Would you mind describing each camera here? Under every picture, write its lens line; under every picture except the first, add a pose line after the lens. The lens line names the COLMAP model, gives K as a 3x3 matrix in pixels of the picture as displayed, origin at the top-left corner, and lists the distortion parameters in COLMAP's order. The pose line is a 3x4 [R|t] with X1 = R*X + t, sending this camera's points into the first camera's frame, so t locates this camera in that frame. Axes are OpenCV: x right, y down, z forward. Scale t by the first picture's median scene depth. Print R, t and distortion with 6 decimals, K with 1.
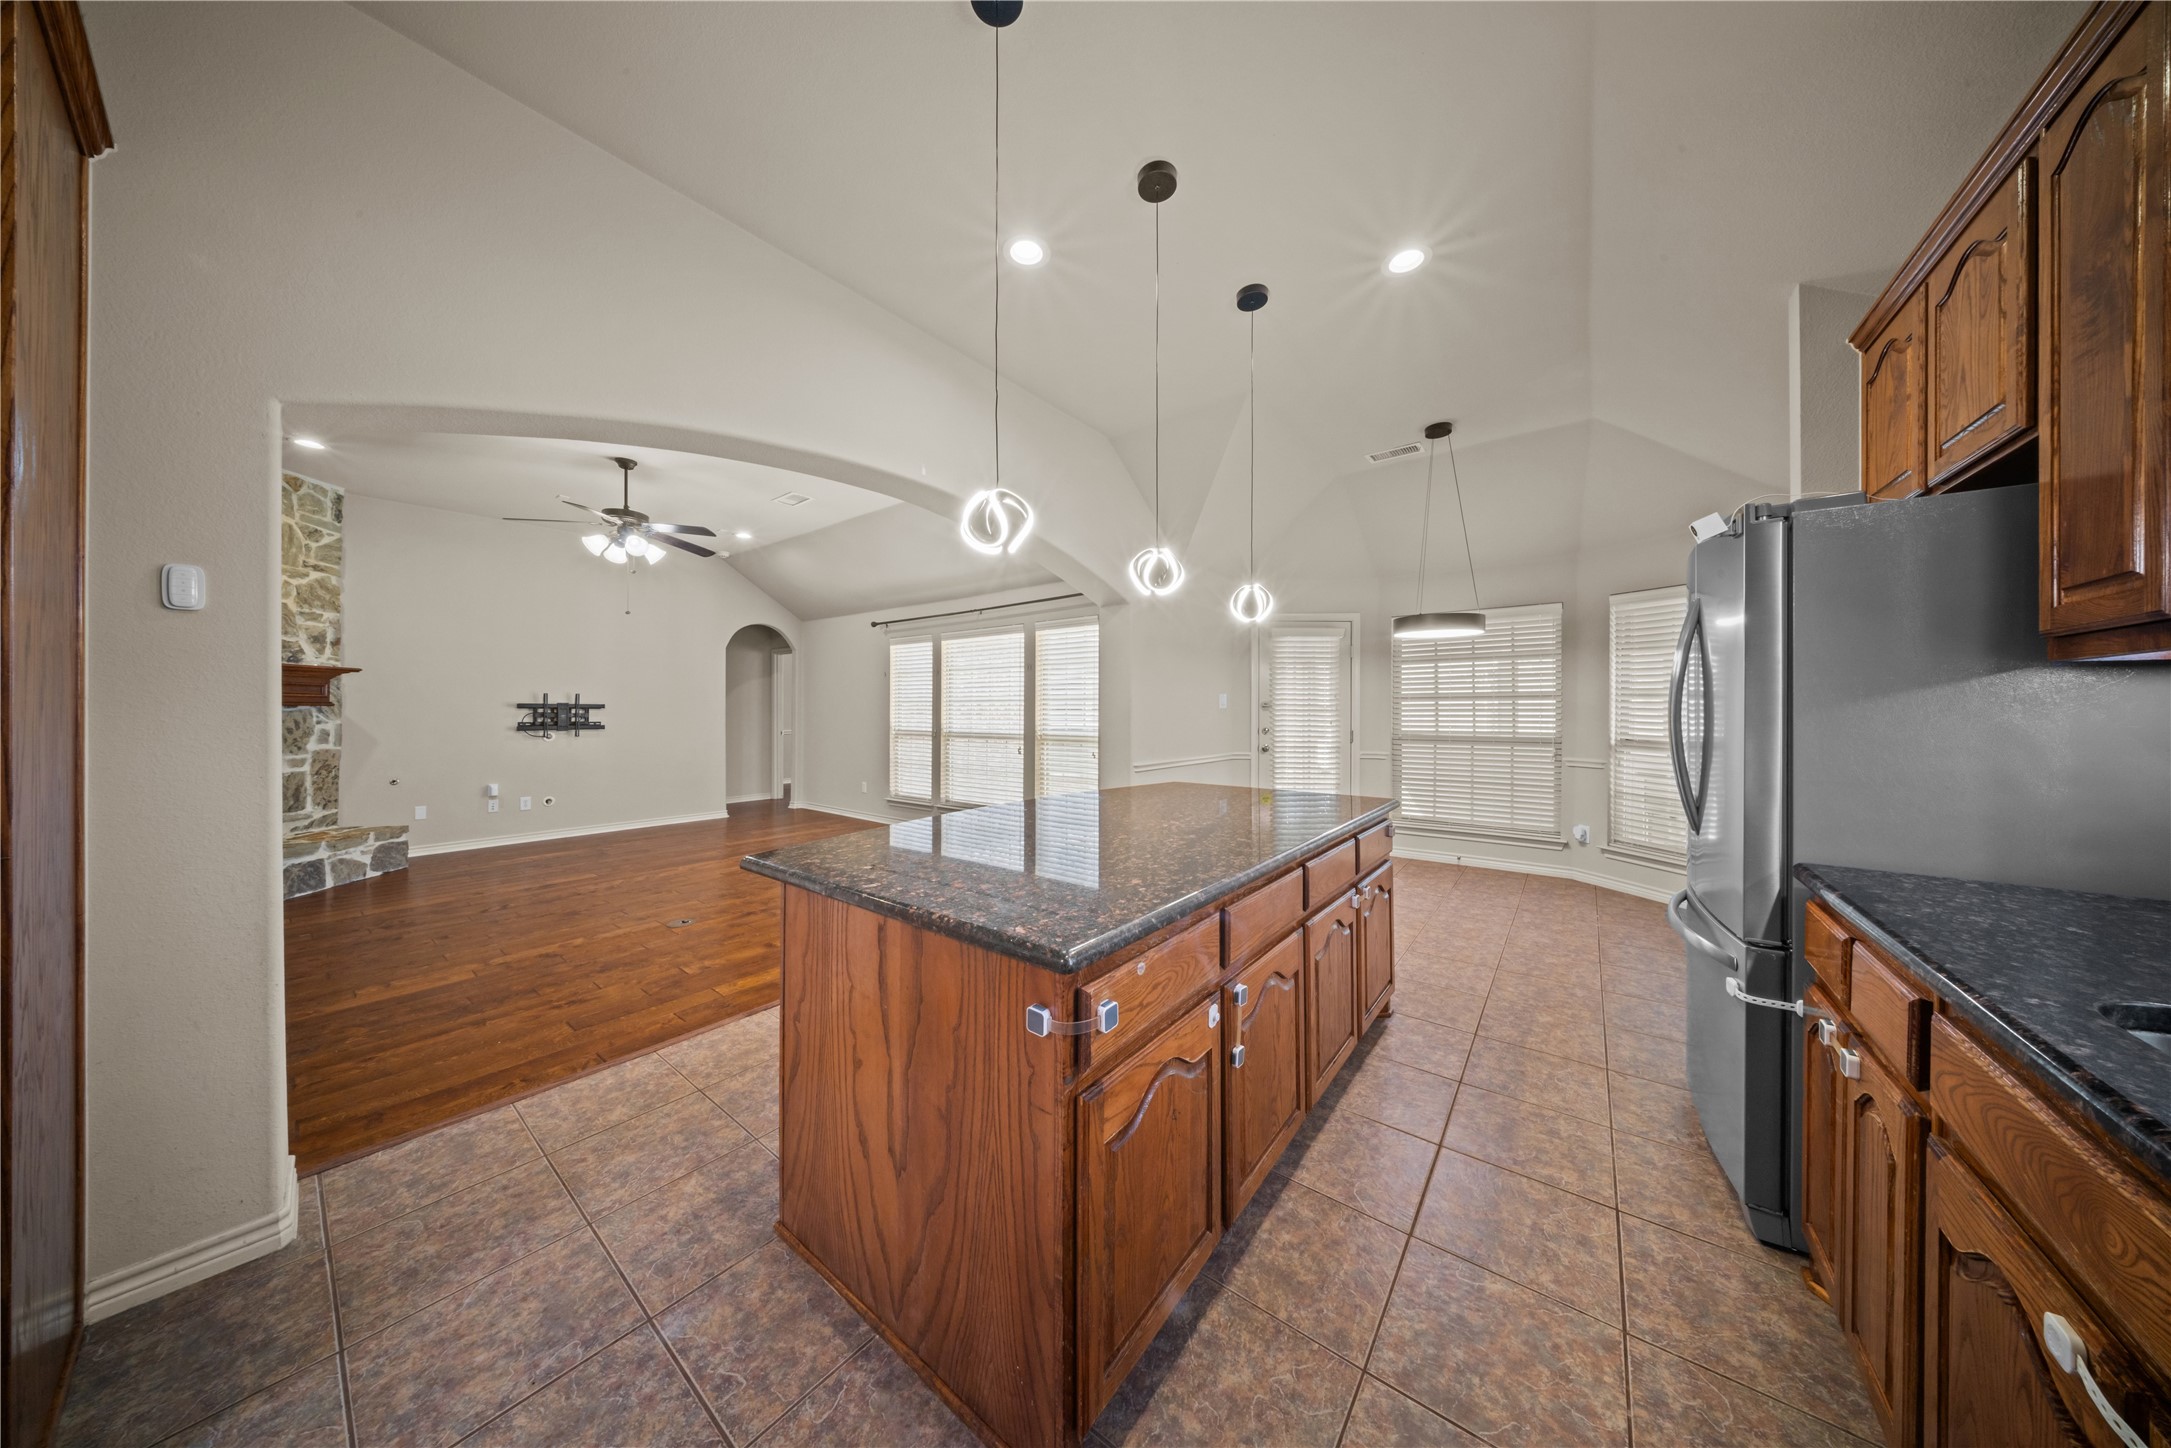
lens RADIAL K [[644.0, 0, 1085.1], [0, 644.0, 710.4], [0, 0, 1]] dist [0.000204, -0.000063]
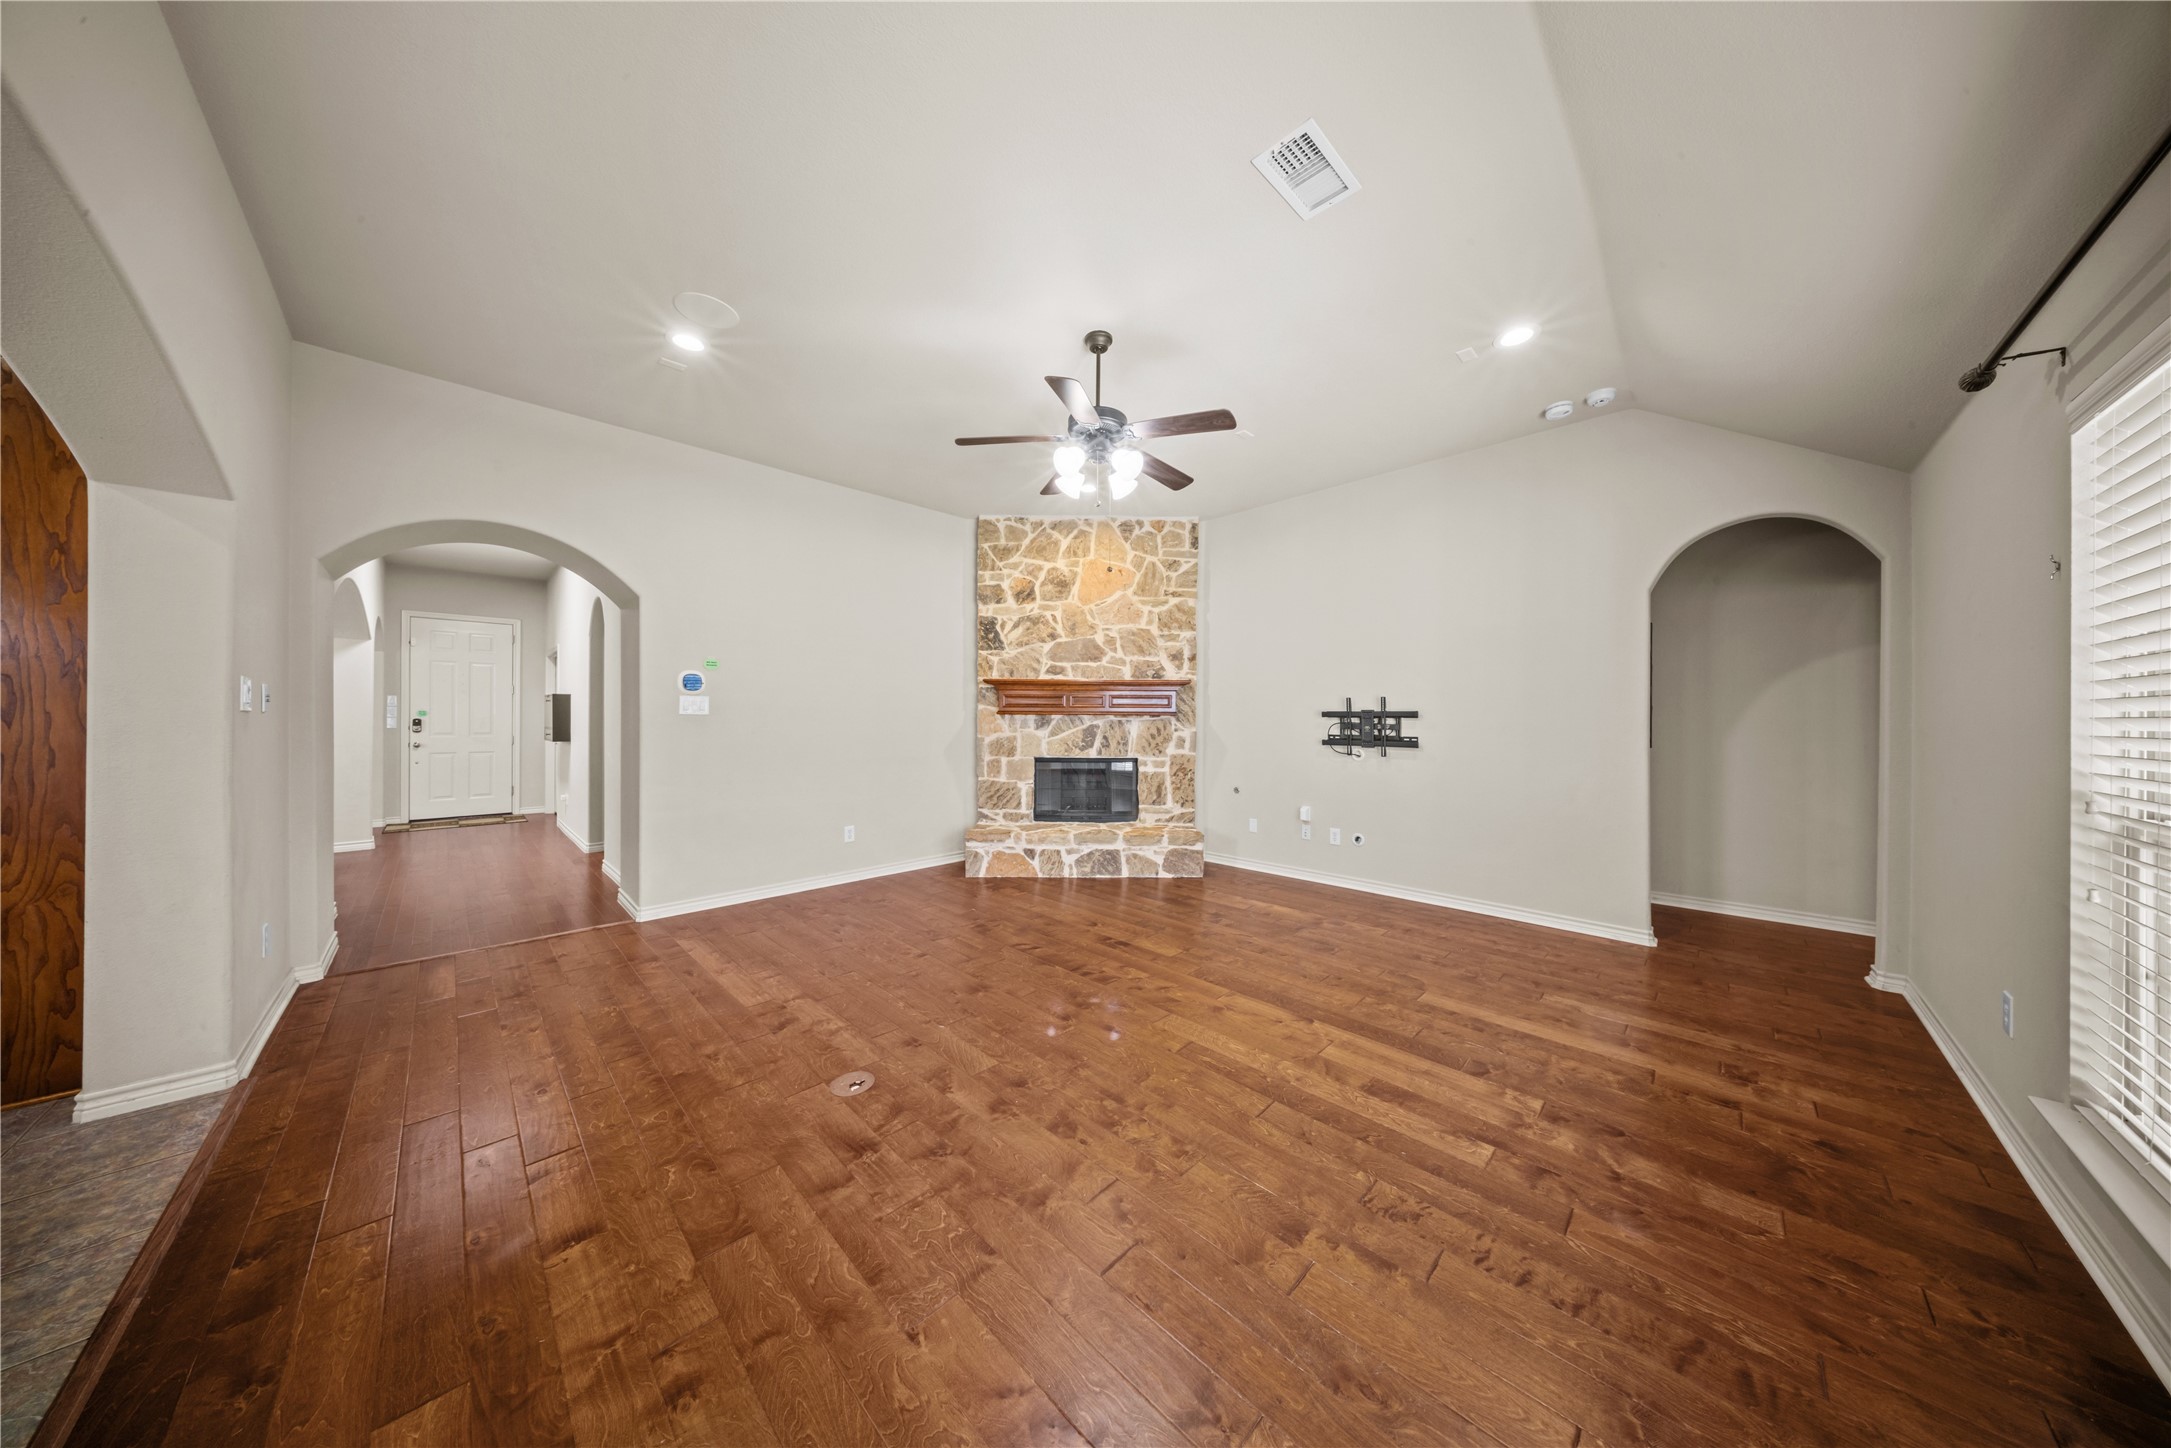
lens RADIAL K [[633.2, 0, 1088.1], [0, 633.2, 718.6], [0, 0, 1]] dist [0.003916, -0.000110]
pose [[-0.128407, 0.001770, -0.991720, -0.062549], [-0.000906, 0.999998, 0.001902, -0.003395], [0.991721, 0.001143, -0.128405, 0.996406]]
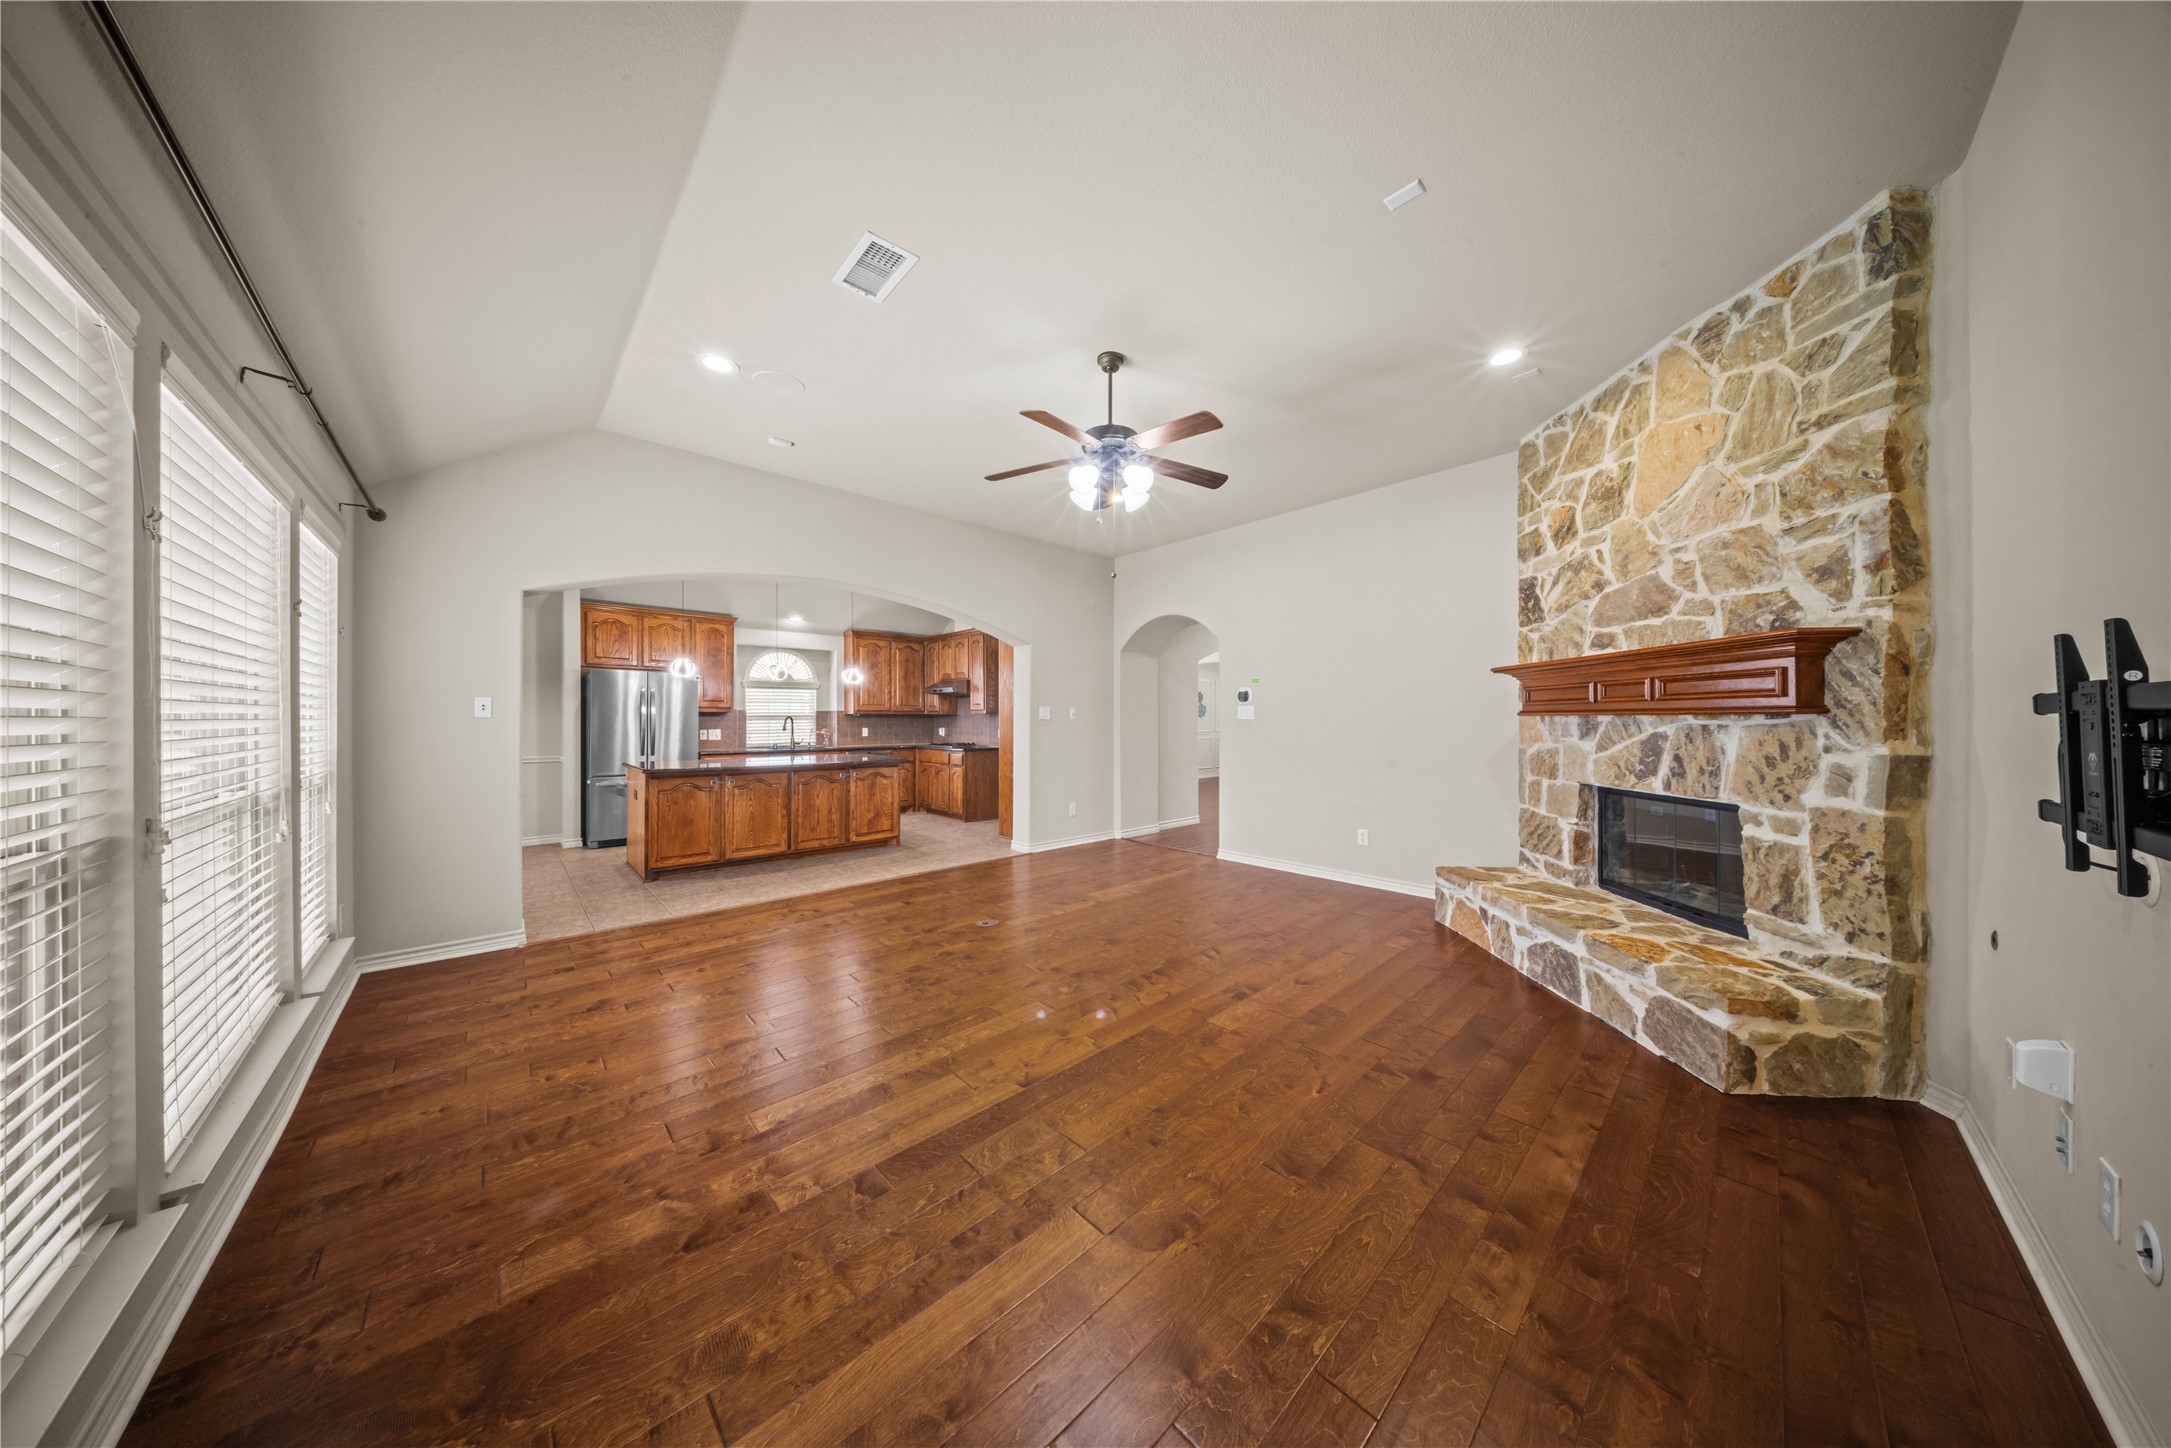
lens RADIAL K [[633.2, 0, 1088.1], [0, 633.2, 718.6], [0, 0, 1]] dist [0.003916, -0.000110]
pose [[-0.987550, -0.001023, 0.157303, -0.737985], [-0.001940, 0.999982, -0.005676, 0.000194], [-0.157294, -0.005910, -0.987534, 1.550898]]
